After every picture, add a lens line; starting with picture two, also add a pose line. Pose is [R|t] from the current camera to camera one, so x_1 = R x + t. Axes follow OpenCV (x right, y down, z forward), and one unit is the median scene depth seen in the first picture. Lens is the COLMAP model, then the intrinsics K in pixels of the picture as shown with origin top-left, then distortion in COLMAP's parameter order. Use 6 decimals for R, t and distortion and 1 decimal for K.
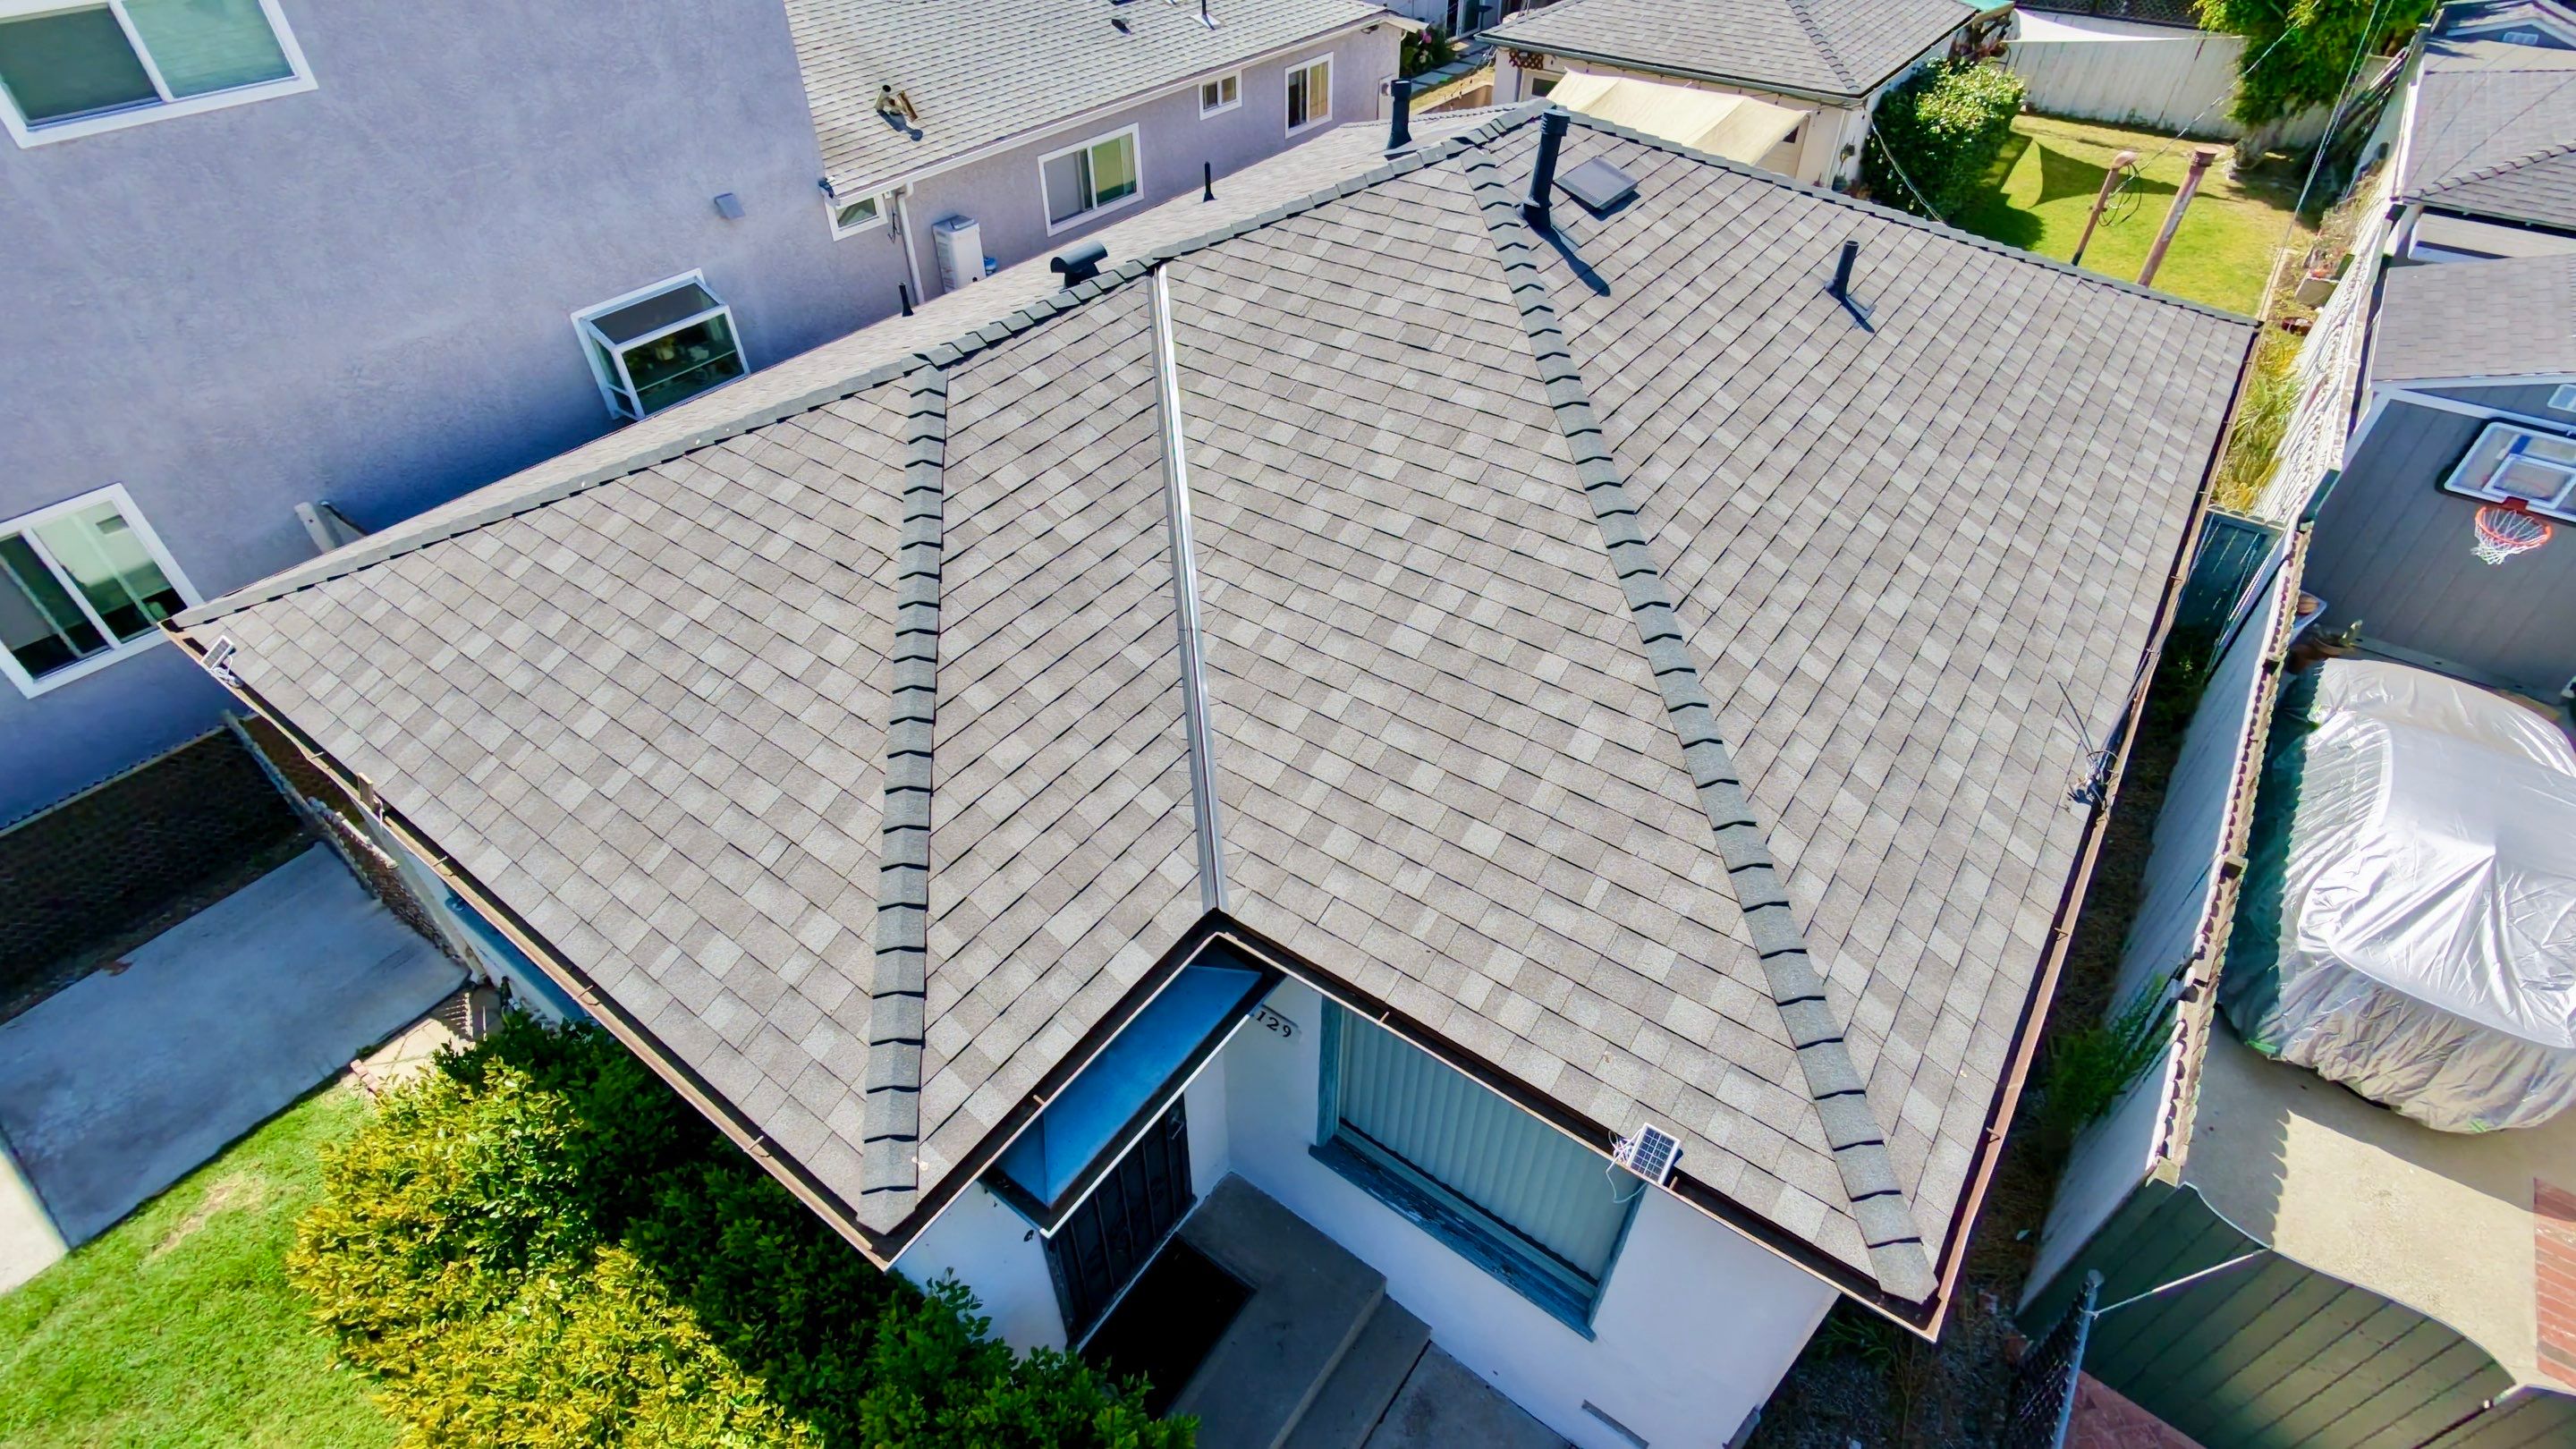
lens RADIAL K [[1226.8, 0, 1291.7], [0, 1226.8, 724.1], [0, 0, 1]] dist [-0.000717, 0.001145]
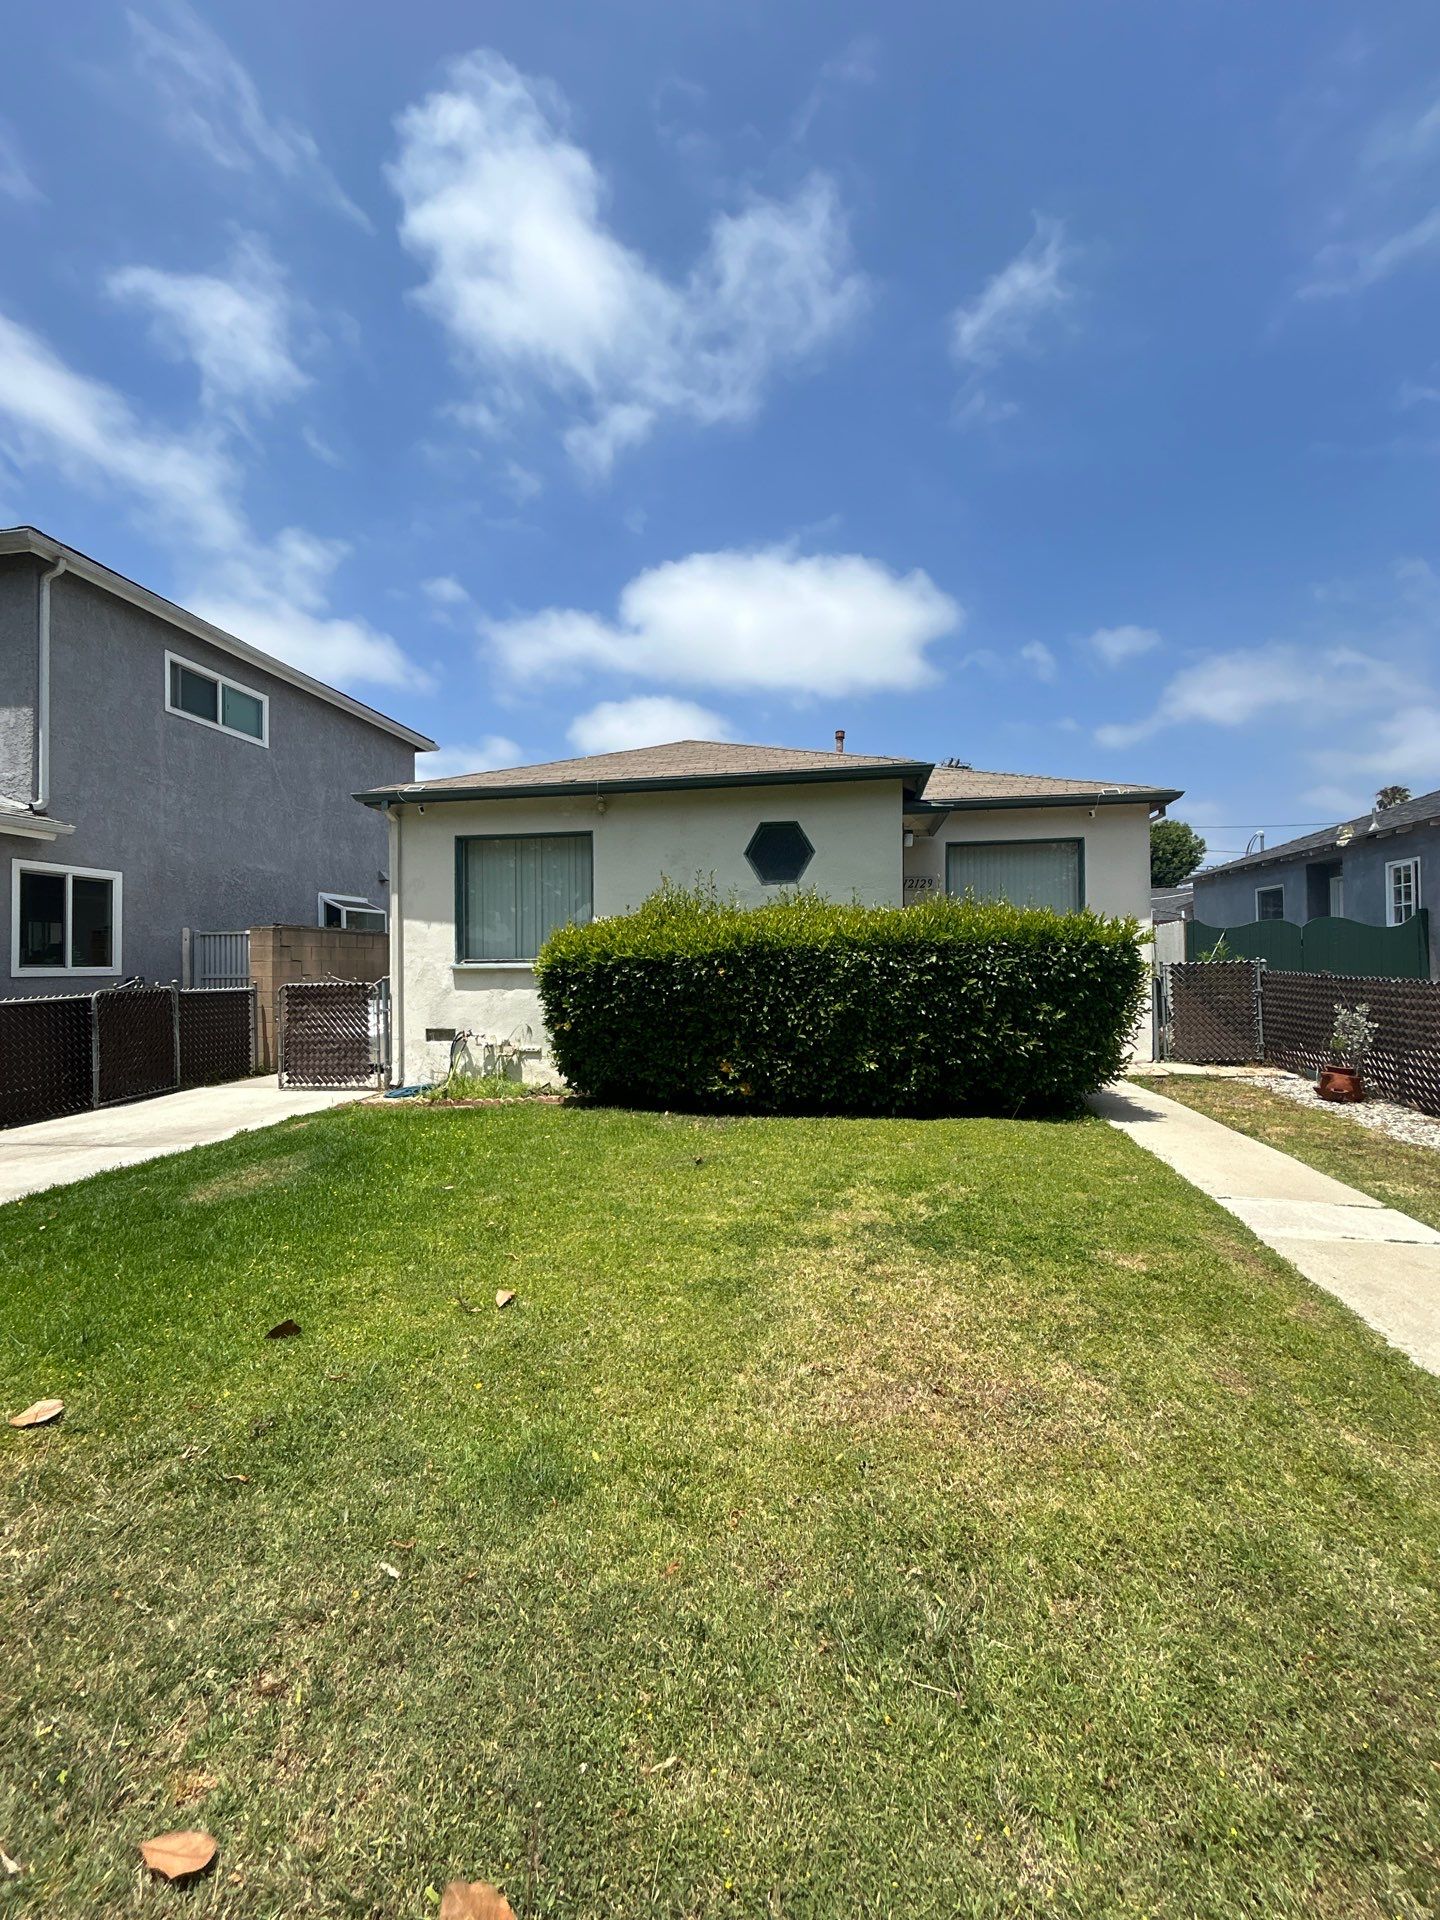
lens RADIAL K [[772.3, 0, 720.4], [0, 772.3, 953.2], [0, 0, 1]] dist [-0.001144, -0.001031]
pose [[0.893682, -0.005551, 0.448666, -0.884830], [0.305233, 0.740434, -0.598823, 0.946324], [-0.328884, 0.672106, 0.663407, 0.152077]]
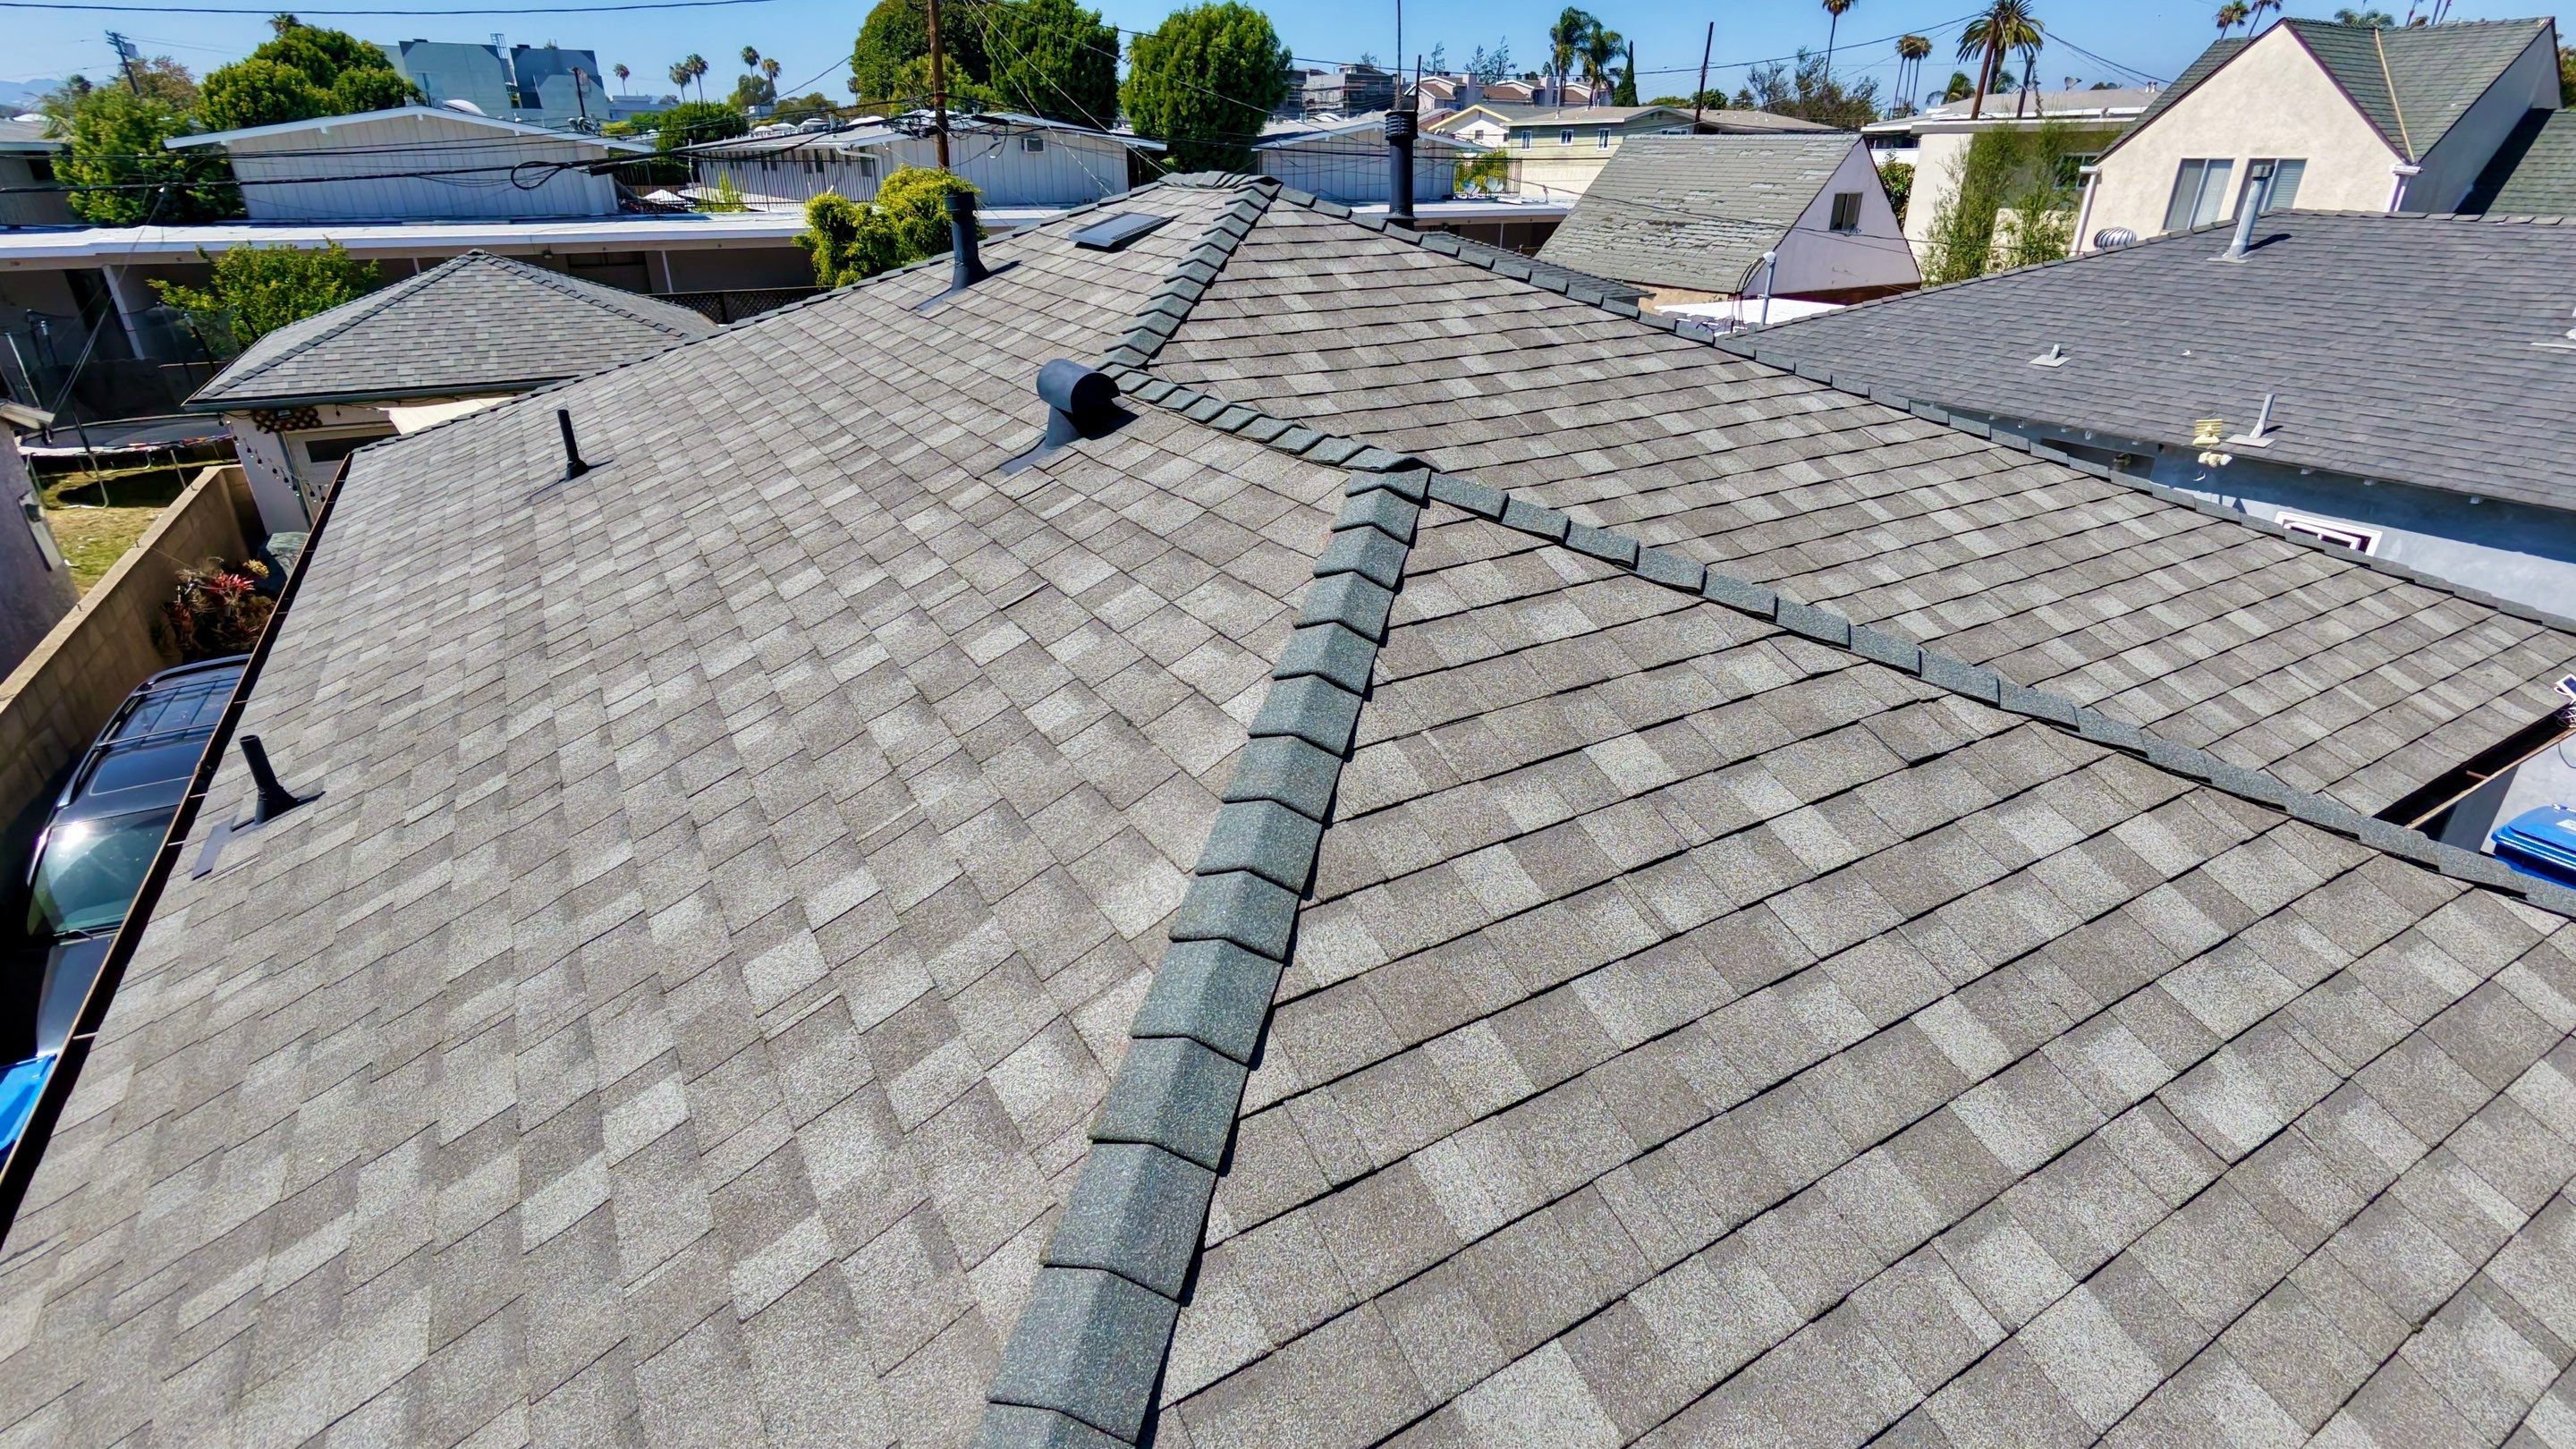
lens RADIAL K [[1226.8, 0, 1291.7], [0, 1226.8, 724.1], [0, 0, 1]] dist [-0.000717, 0.001145]
pose [[0.396566, -0.385416, 0.833180, -0.658038], [0.604182, 0.792899, 0.079212, -0.251064], [-0.691158, 0.471980, 0.547299, 0.723139]]
